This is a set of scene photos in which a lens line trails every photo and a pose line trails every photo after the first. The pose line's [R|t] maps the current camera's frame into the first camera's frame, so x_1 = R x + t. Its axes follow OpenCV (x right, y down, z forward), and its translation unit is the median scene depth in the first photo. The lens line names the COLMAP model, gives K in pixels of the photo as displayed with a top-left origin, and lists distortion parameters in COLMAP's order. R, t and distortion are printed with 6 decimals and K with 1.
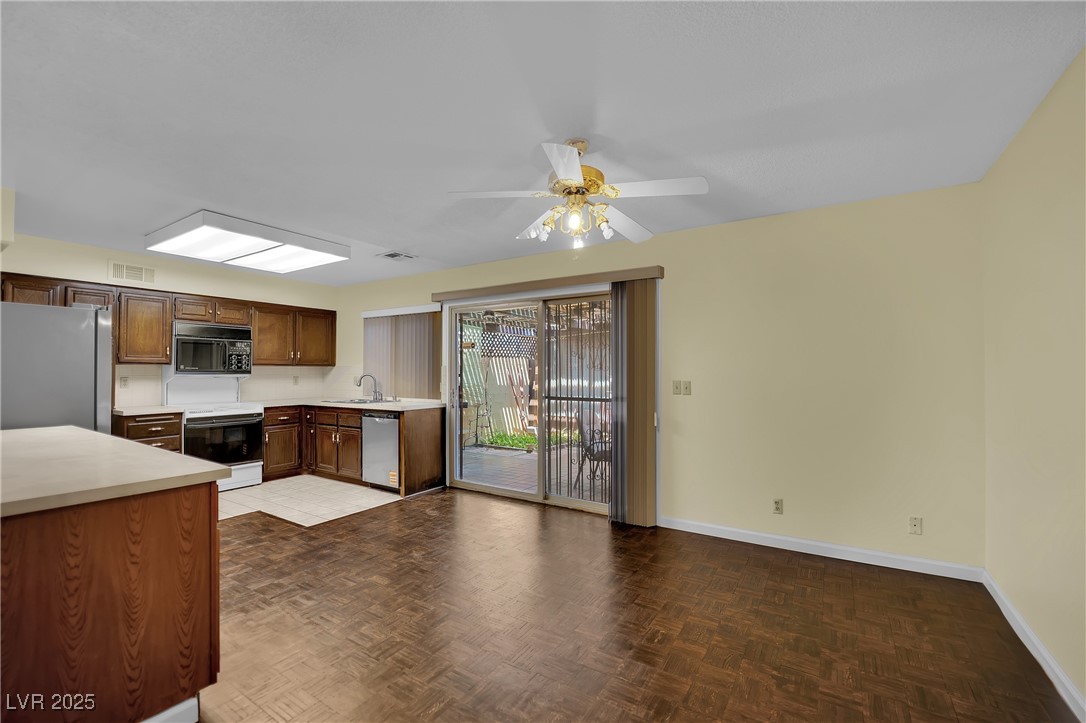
lens RADIAL K [[475.2, 0, 535.3], [0, 475.2, 362.1], [0, 0, 1]] dist [-0.015392, -0.000145]
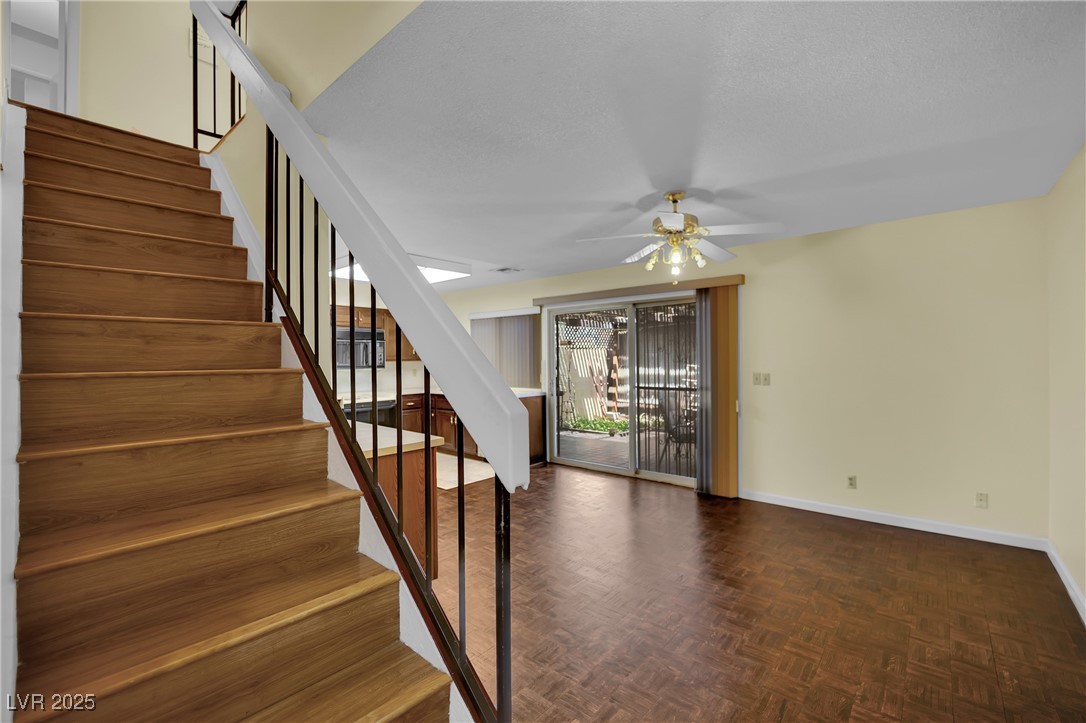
lens RADIAL K [[476.1, 0, 516.3], [0, 476.1, 360.5], [0, 0, 1]] dist [-0.001548, -0.007828]
pose [[0.985633, -0.012314, -0.168449, -0.079502], [0.016746, 0.999549, 0.024919, -0.028364], [0.168067, -0.027382, 0.985395, -0.228960]]
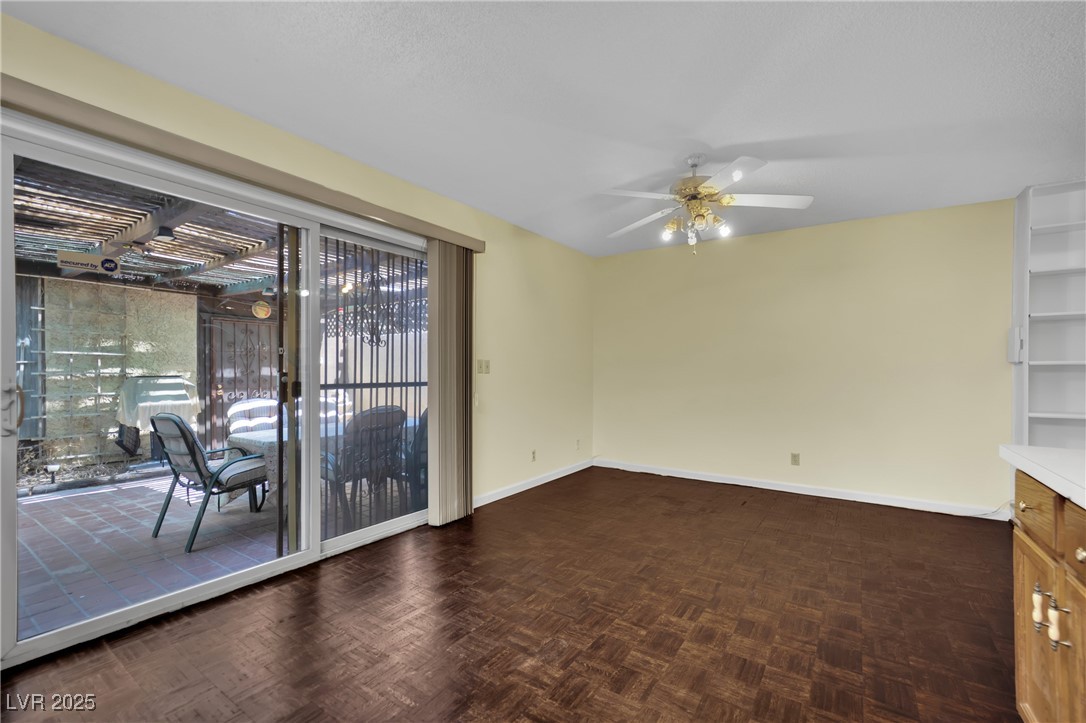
lens RADIAL K [[470.6, 0, 541.0], [0, 470.6, 379.8], [0, 0, 1]] dist [-0.000121, -0.000027]
pose [[-0.012664, -0.019408, 0.999731, -0.685583], [-0.016877, 0.999673, 0.019193, 0.060182], [-0.999777, -0.016630, -0.012987, 0.869130]]
